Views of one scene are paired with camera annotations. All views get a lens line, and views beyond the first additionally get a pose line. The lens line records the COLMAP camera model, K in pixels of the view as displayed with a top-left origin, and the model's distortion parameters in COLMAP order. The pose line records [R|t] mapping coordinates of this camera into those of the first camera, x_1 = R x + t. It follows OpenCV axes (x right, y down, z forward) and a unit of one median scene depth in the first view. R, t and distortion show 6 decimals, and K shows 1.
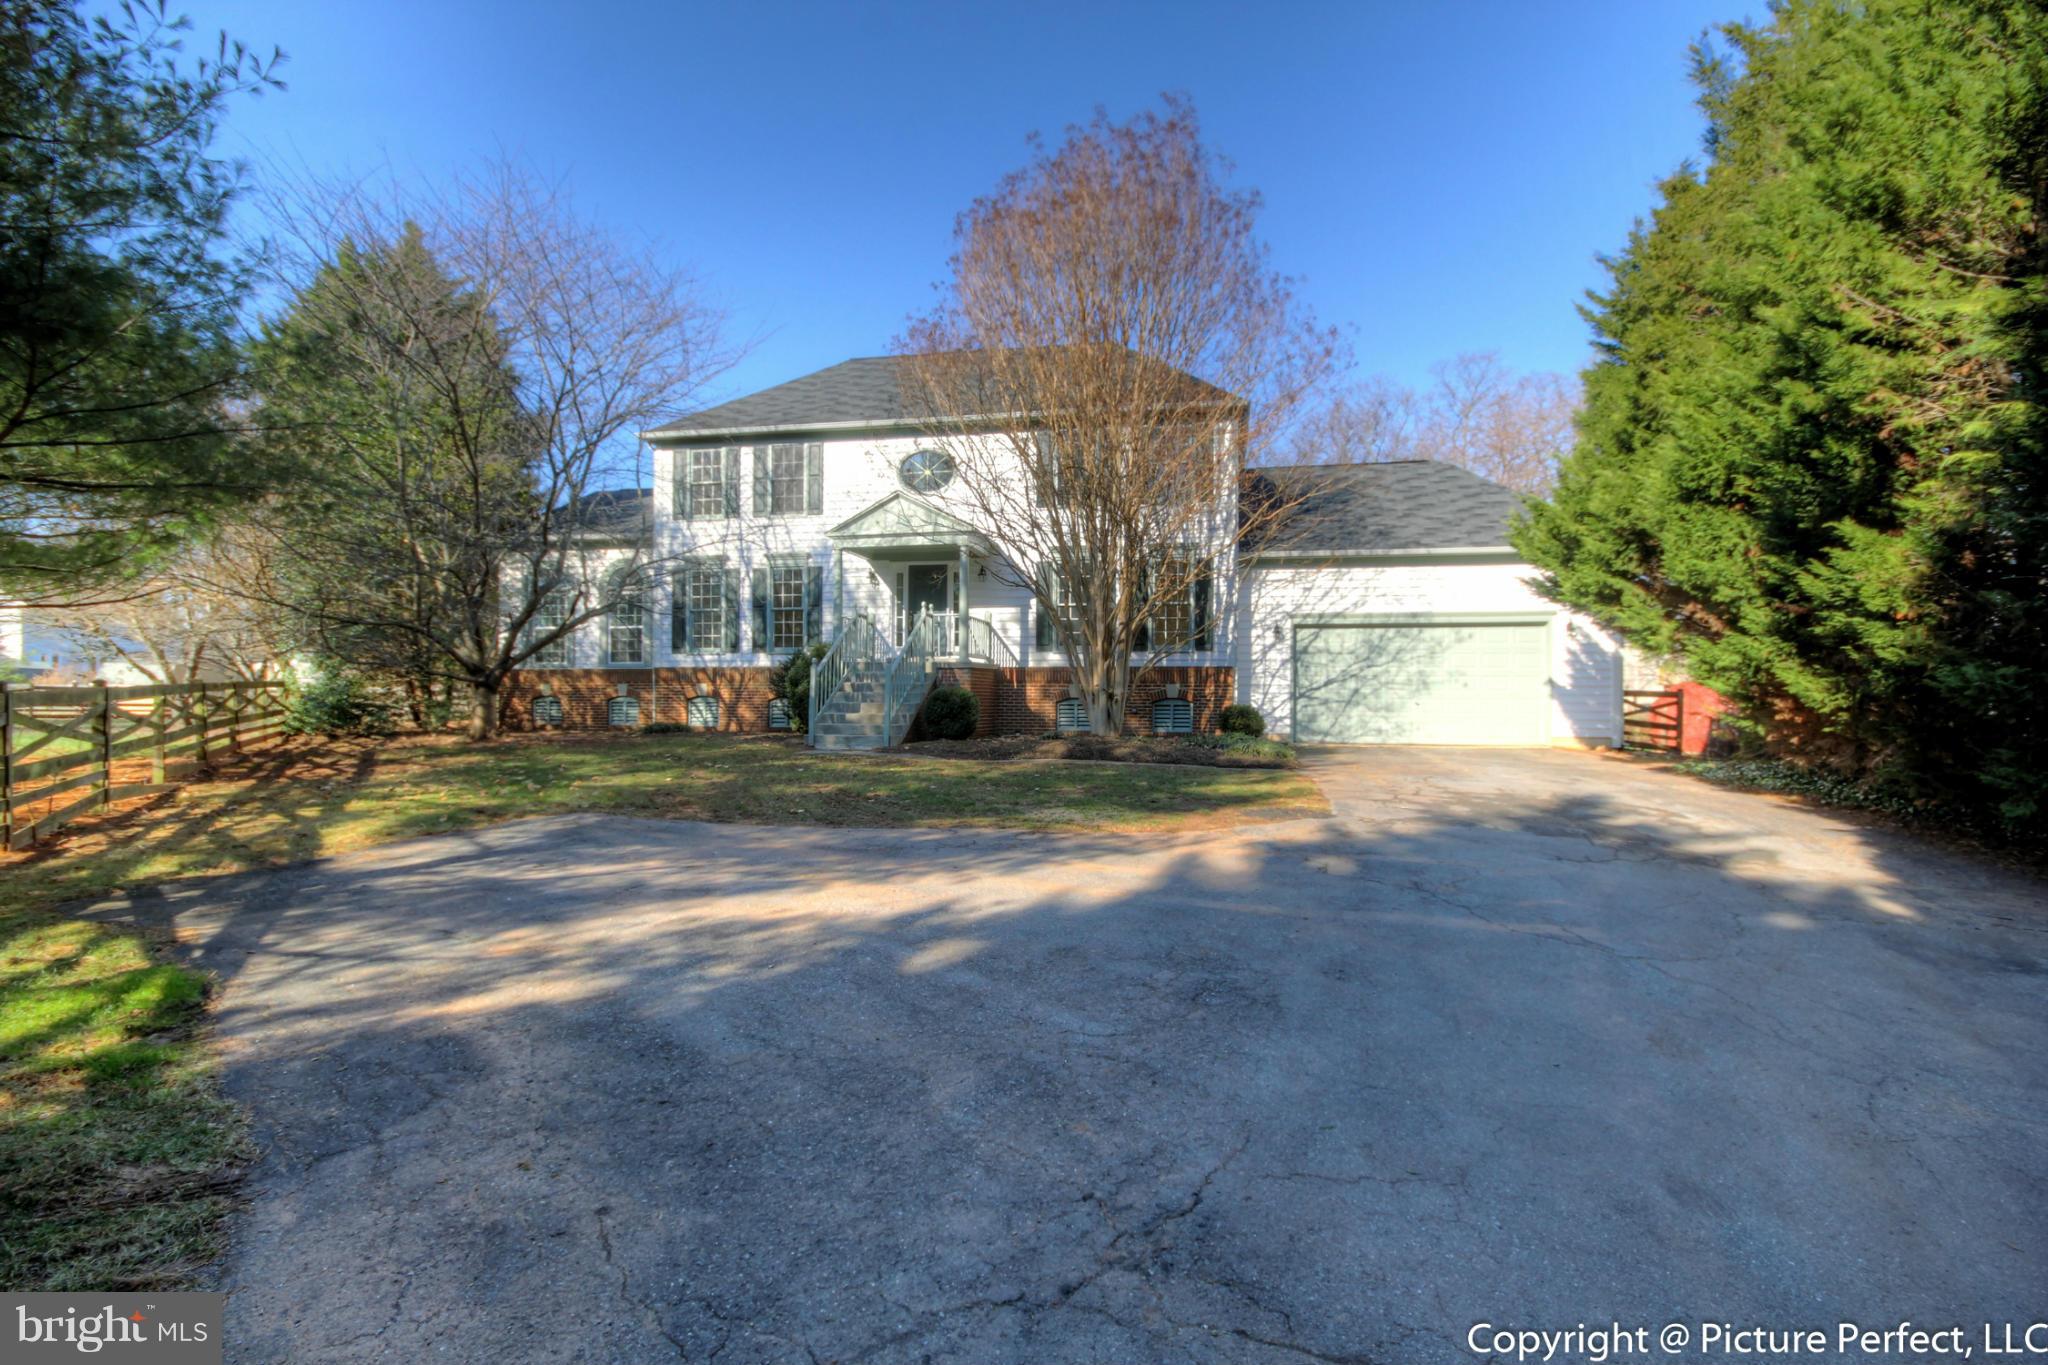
lens RADIAL K [[997.5, 0, 1040.7], [0, 997.5, 691.9], [0, 0, 1]] dist [-0.003804, -0.001506]
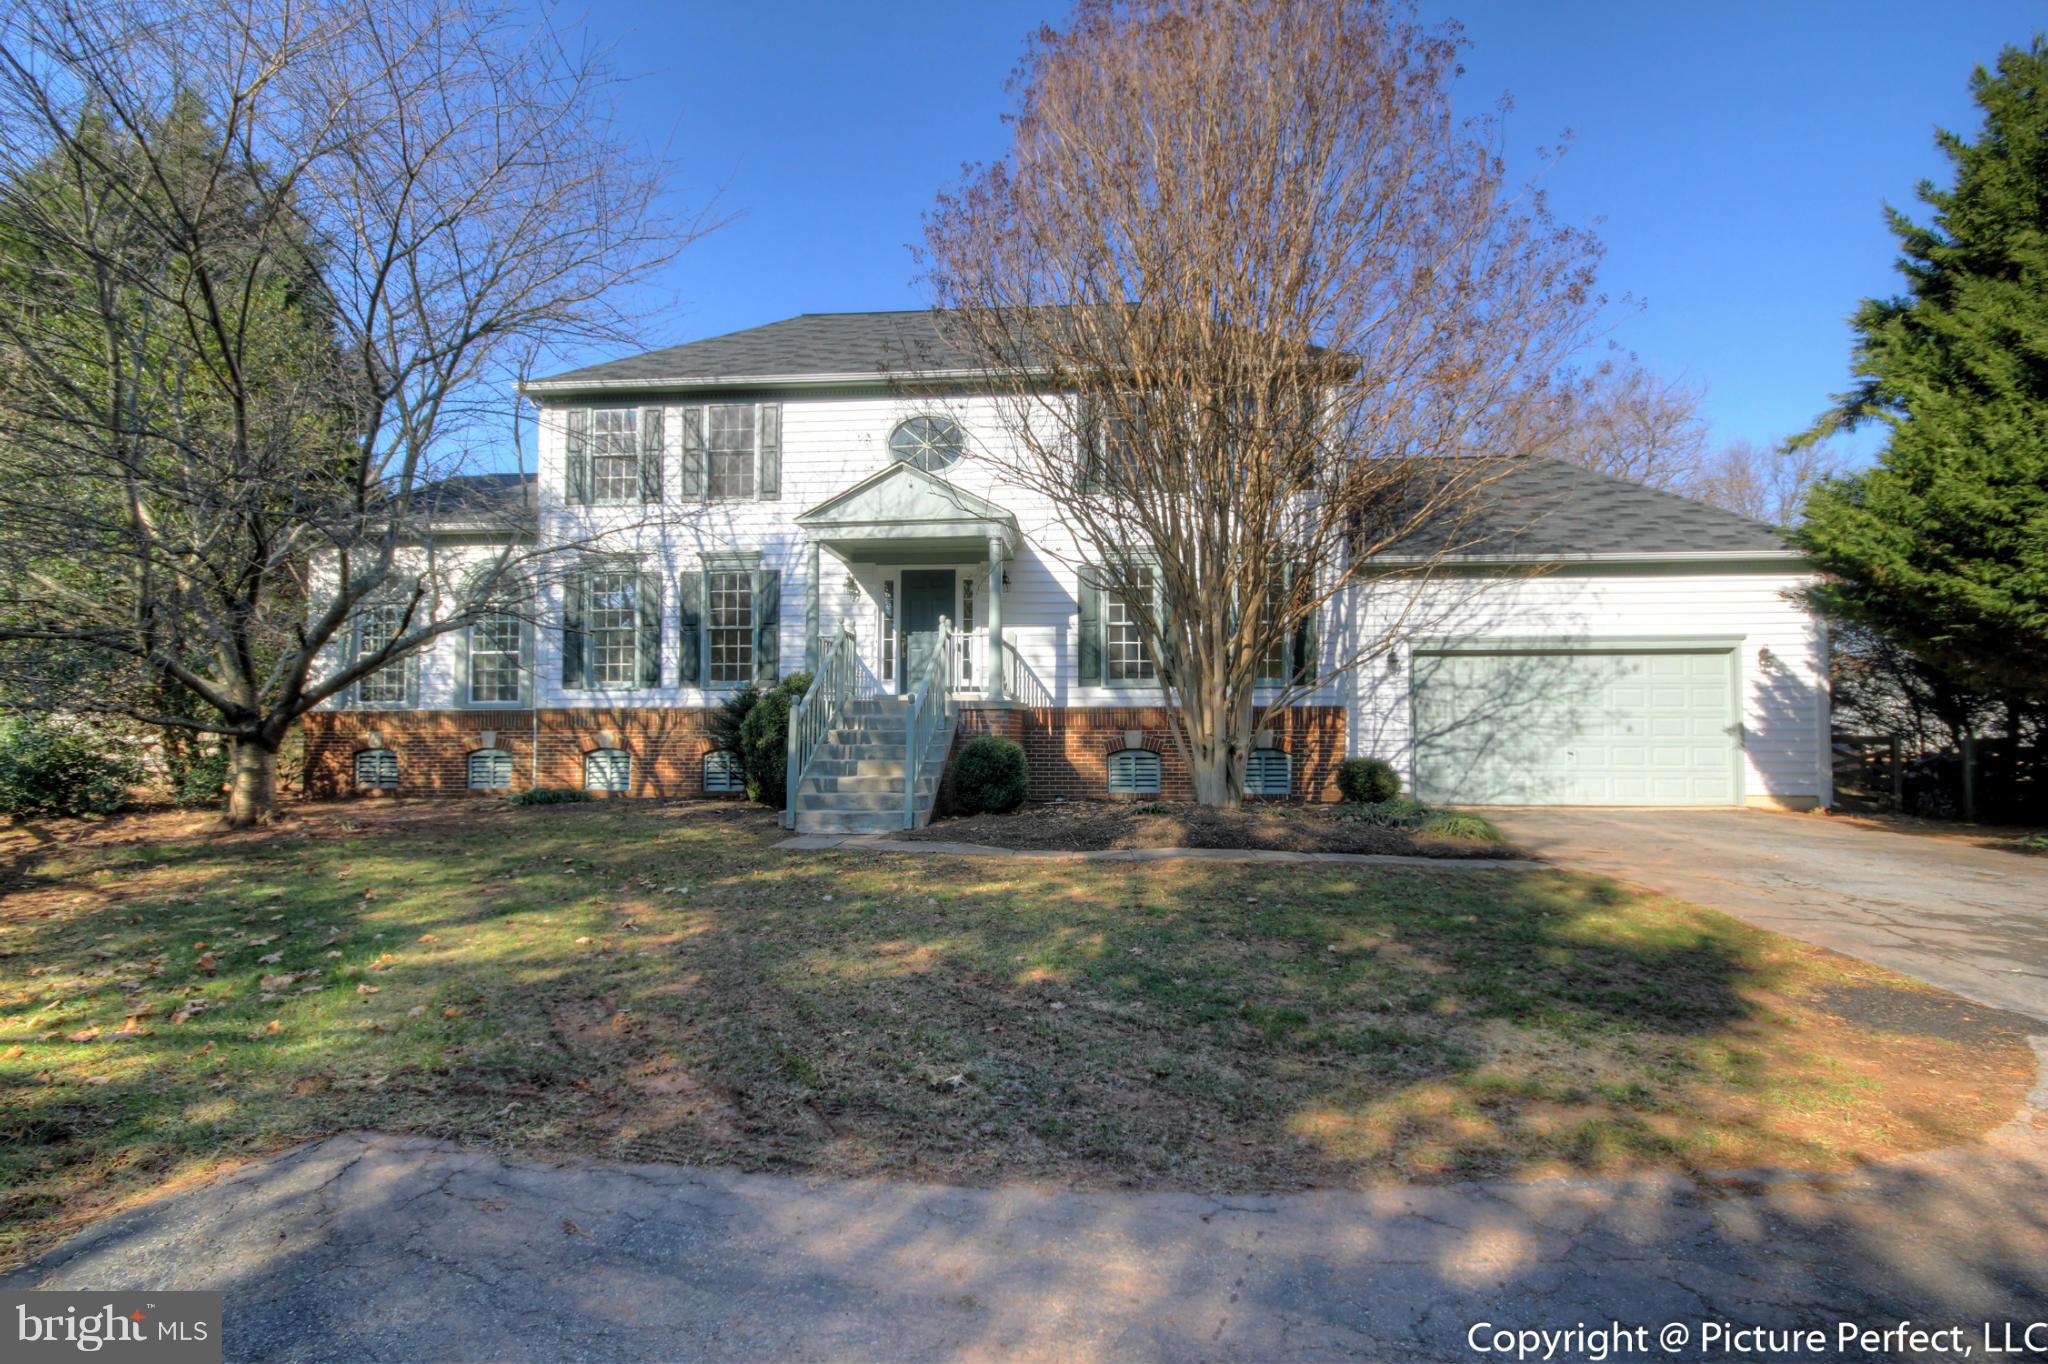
lens RADIAL K [[984.8, 0, 1047.3], [0, 984.8, 684.6], [0, 0, 1]] dist [-0.001617, -0.000356]
pose [[0.992867, 0.000024, 0.119226, -0.112017], [0.005059, 0.999091, -0.042335, -0.010185], [-0.119118, 0.042637, 0.991964, 0.267061]]
